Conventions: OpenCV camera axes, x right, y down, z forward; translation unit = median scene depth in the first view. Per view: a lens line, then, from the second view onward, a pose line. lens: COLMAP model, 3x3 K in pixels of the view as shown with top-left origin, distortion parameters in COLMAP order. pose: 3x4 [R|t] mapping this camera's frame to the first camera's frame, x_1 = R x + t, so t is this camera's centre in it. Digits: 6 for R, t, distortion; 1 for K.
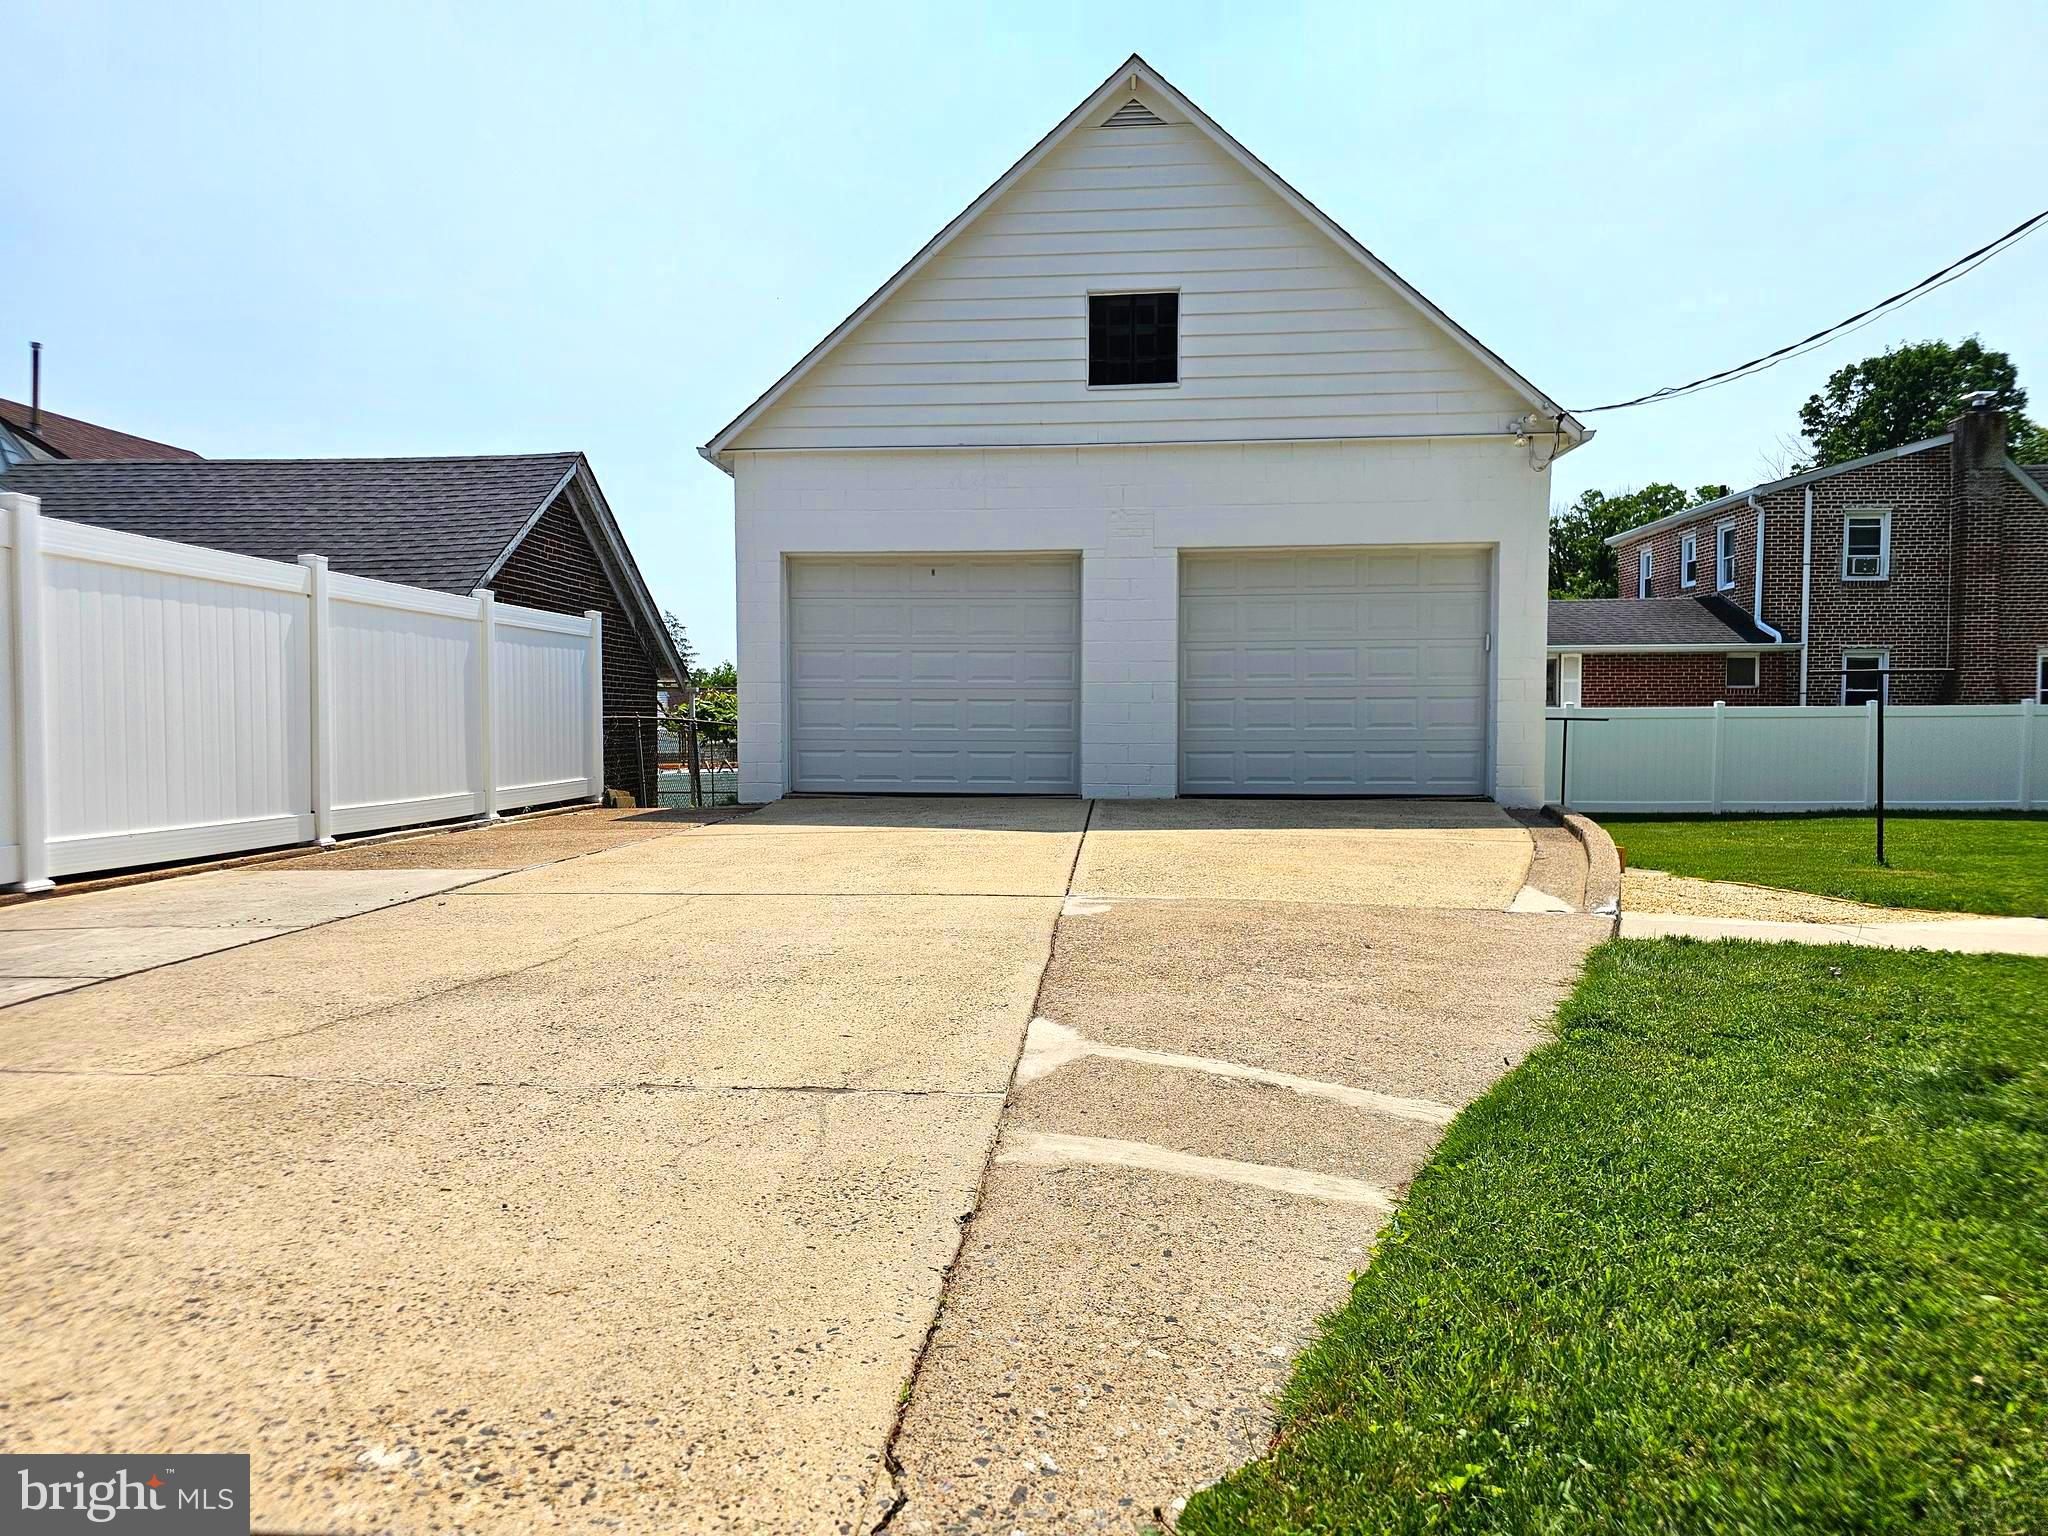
lens RADIAL K [[1368.5, 0, 1000.3], [0, 1368.5, 773.9], [0, 0, 1]] dist [0.055229, -0.052969]
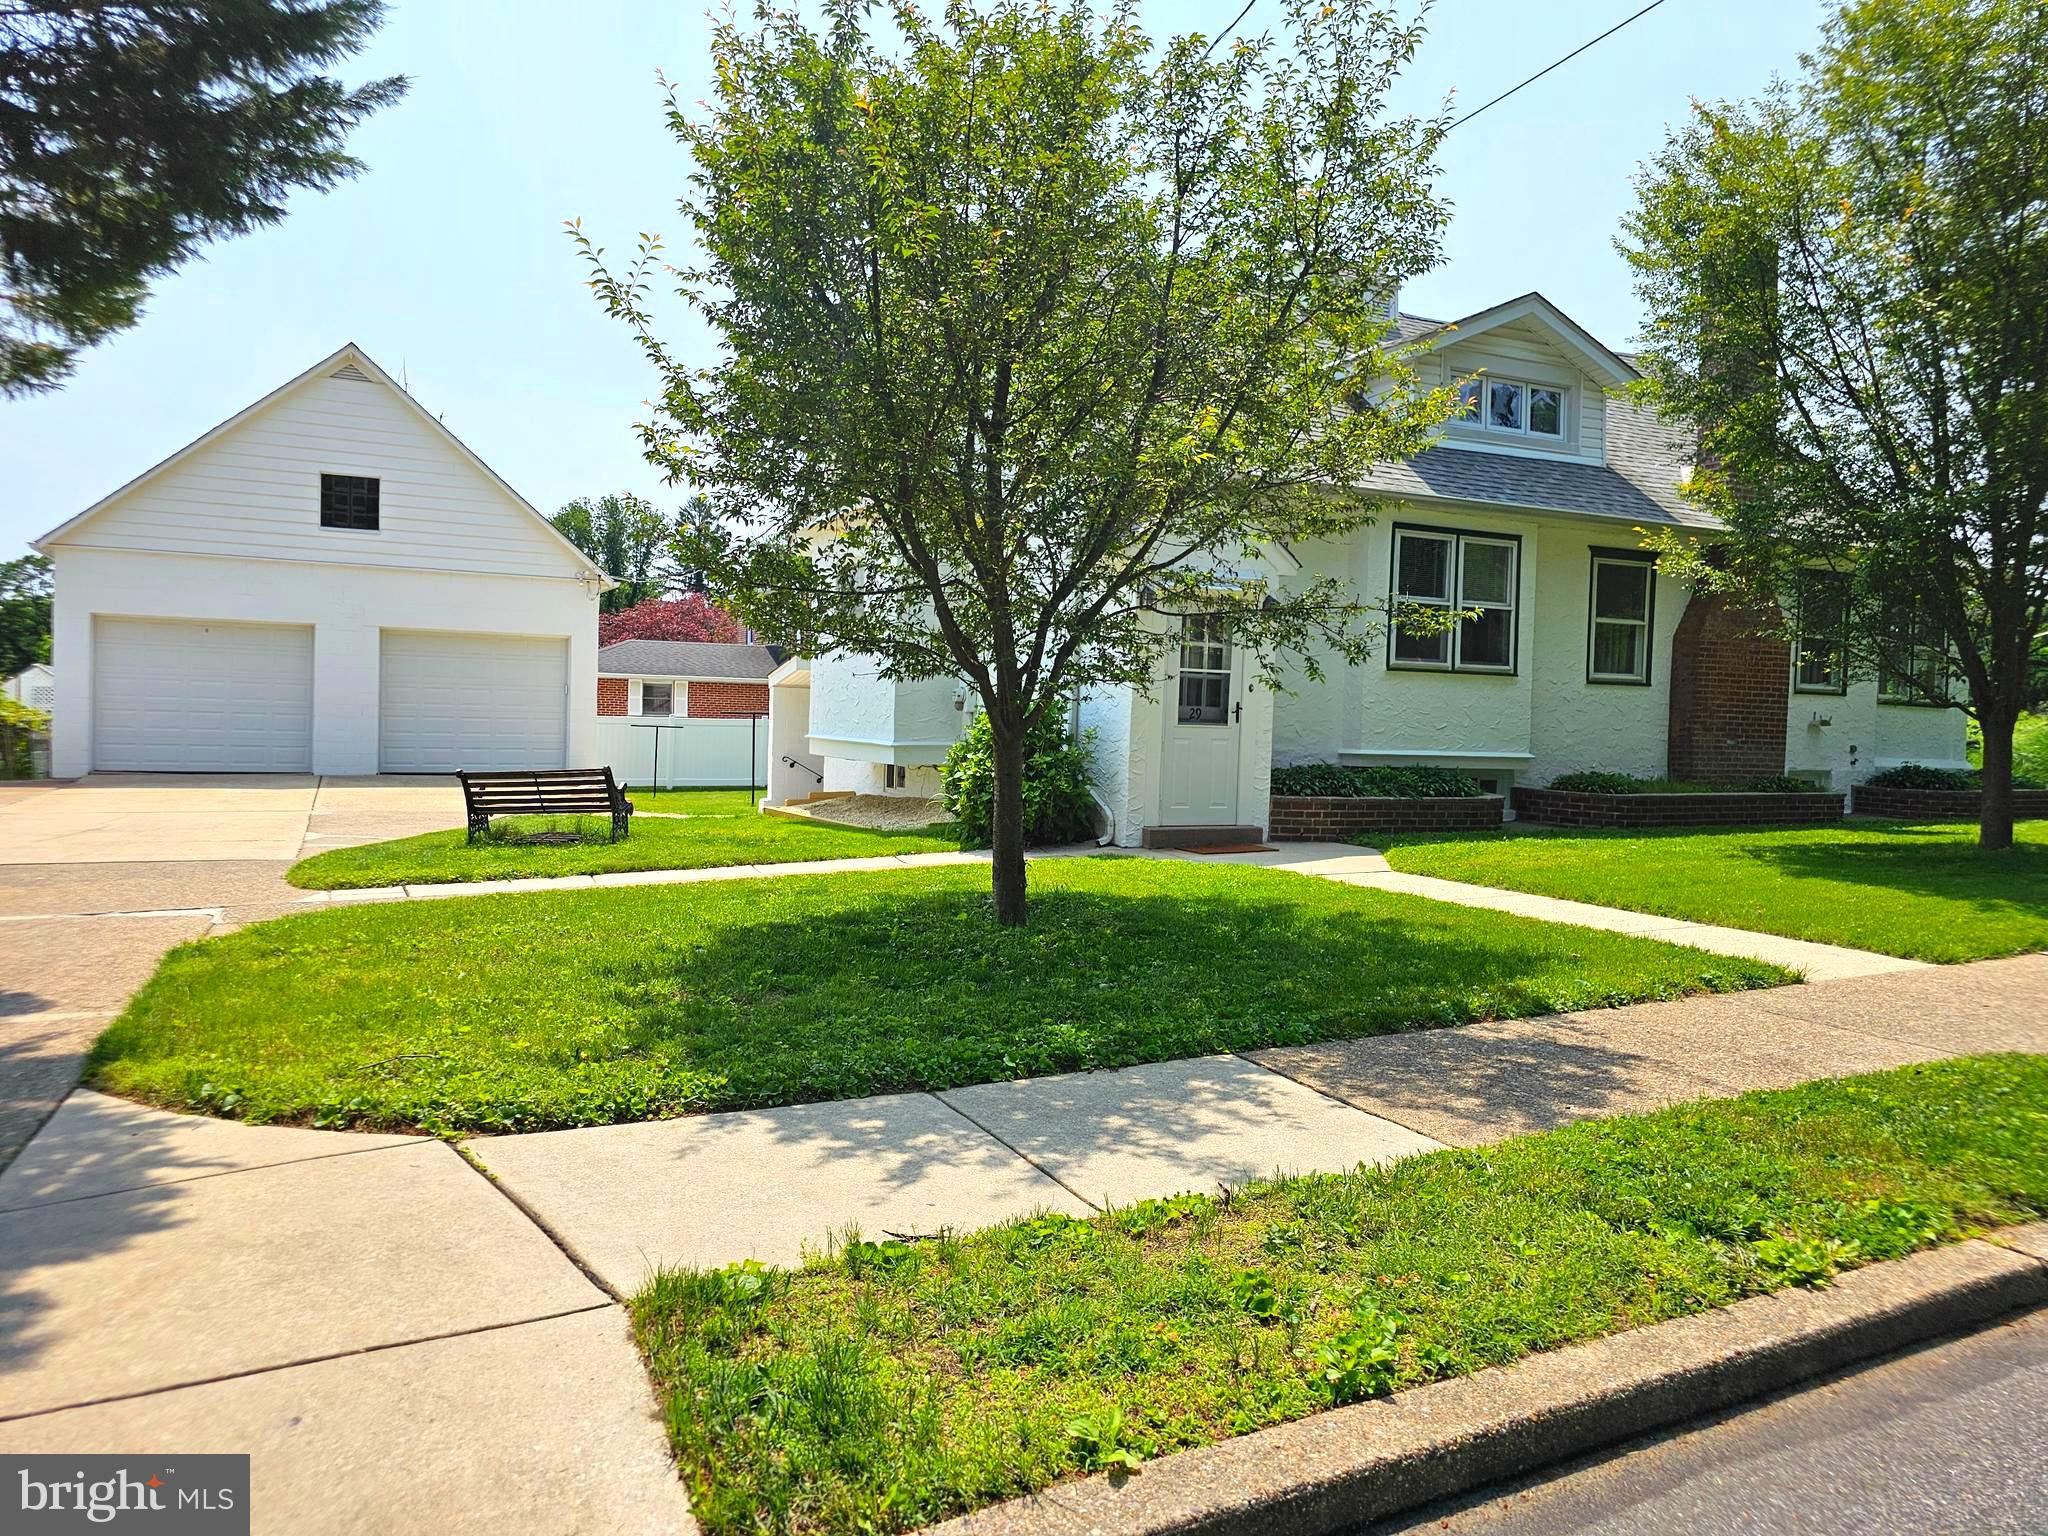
lens RADIAL K [[1366.5, 0, 1029.3], [0, 1366.5, 752.1], [0, 0, 1]] dist [0.056573, -0.048910]
pose [[0.853835, 0.009306, 0.520460, -0.069597], [-0.006535, 0.999953, -0.007159, -0.002580], [-0.520502, 0.002711, 0.853856, -0.857037]]
